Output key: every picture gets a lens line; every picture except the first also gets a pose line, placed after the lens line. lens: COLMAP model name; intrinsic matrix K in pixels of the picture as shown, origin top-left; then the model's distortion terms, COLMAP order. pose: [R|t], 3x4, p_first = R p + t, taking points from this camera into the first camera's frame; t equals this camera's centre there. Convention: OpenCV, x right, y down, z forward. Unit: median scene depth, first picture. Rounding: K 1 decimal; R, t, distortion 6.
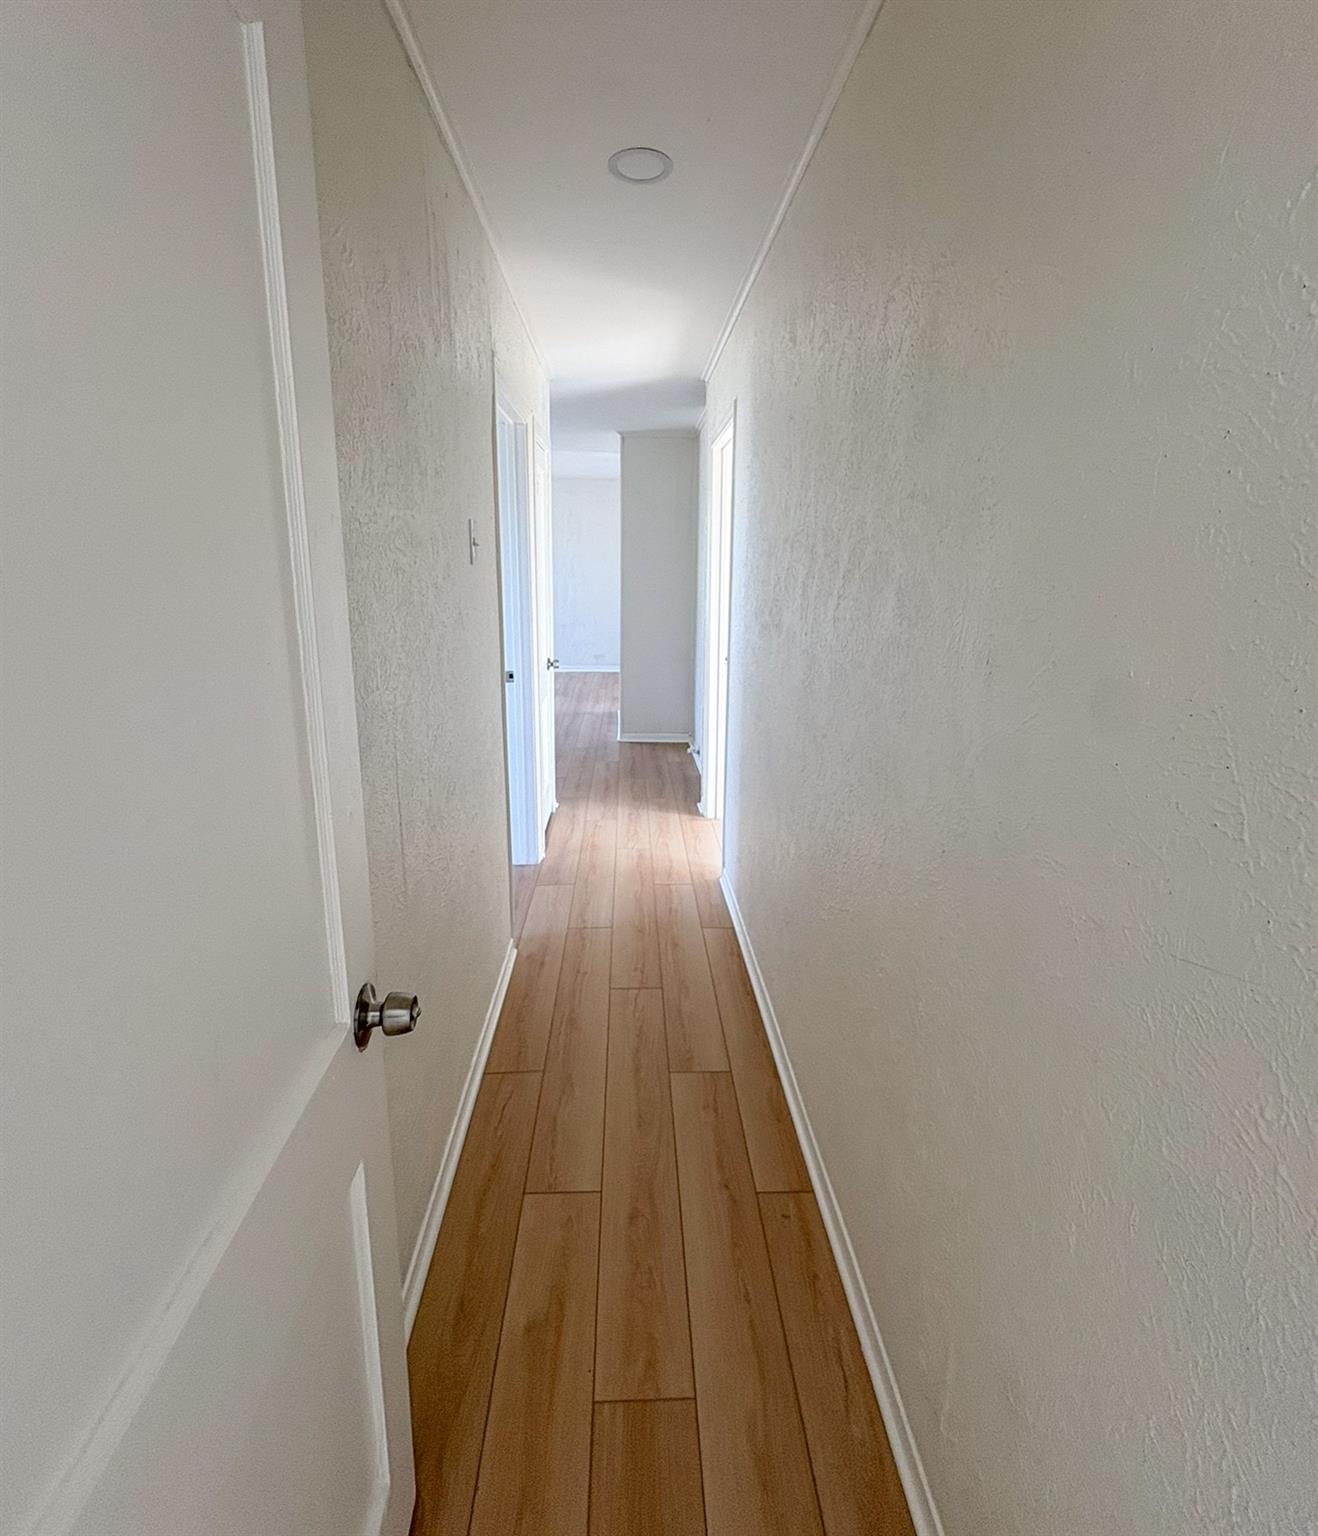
lens RADIAL K [[752.7, 0, 654.8], [0, 752.7, 764.5], [0, 0, 1]] dist [0.000423, 0.000179]
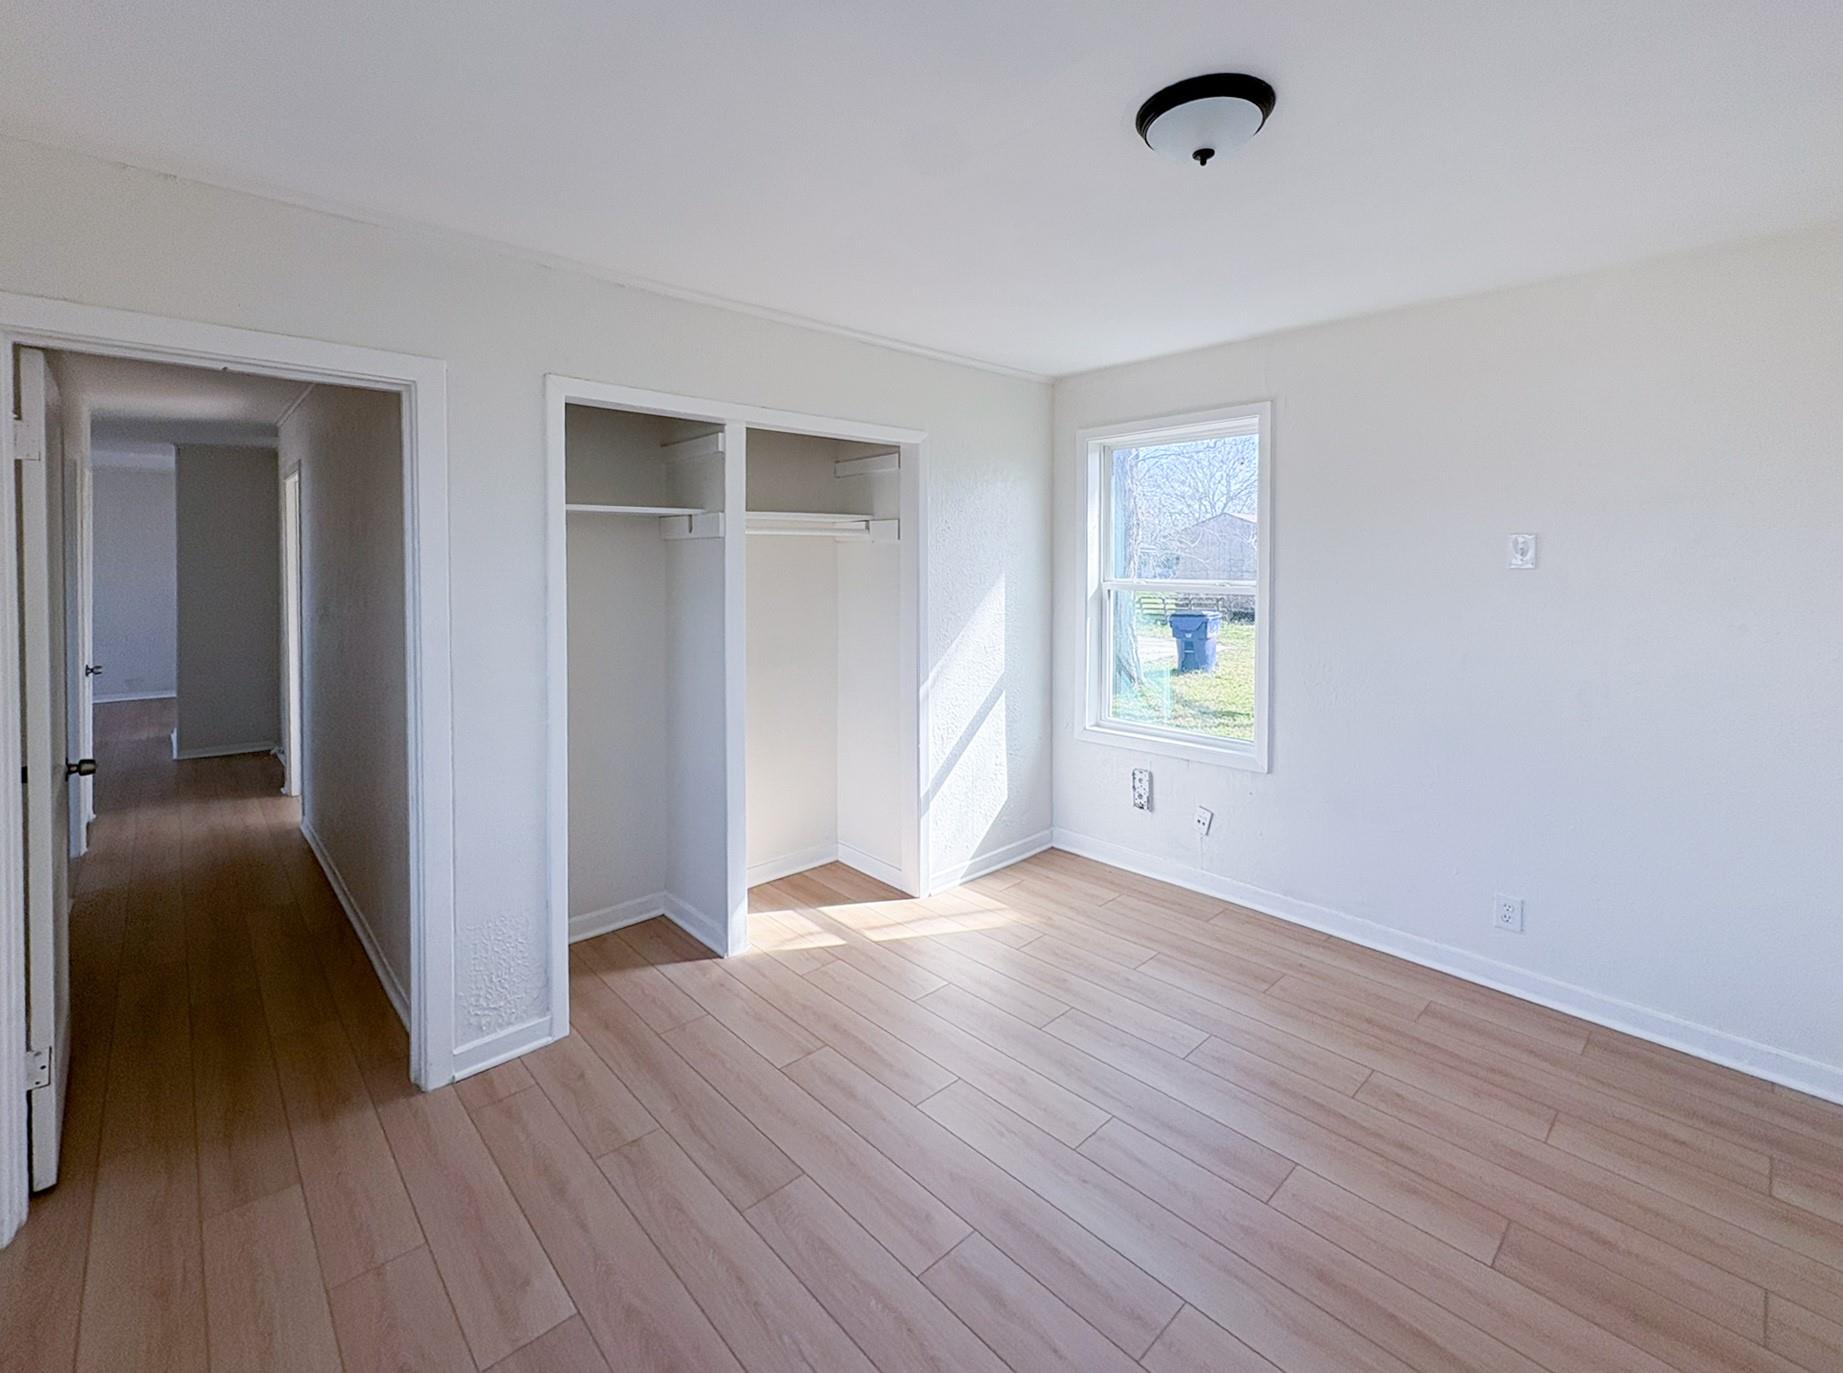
lens RADIAL K [[789.9, 0, 920.4], [0, 789.9, 582.9], [0, 0, 1]] dist [-0.001770, -0.000143]
pose [[0.750443, -0.018254, 0.660683, 0.002875], [0.171519, 0.970751, -0.168001, 0.128591], [-0.638292, 0.239395, 0.731624, -0.546577]]
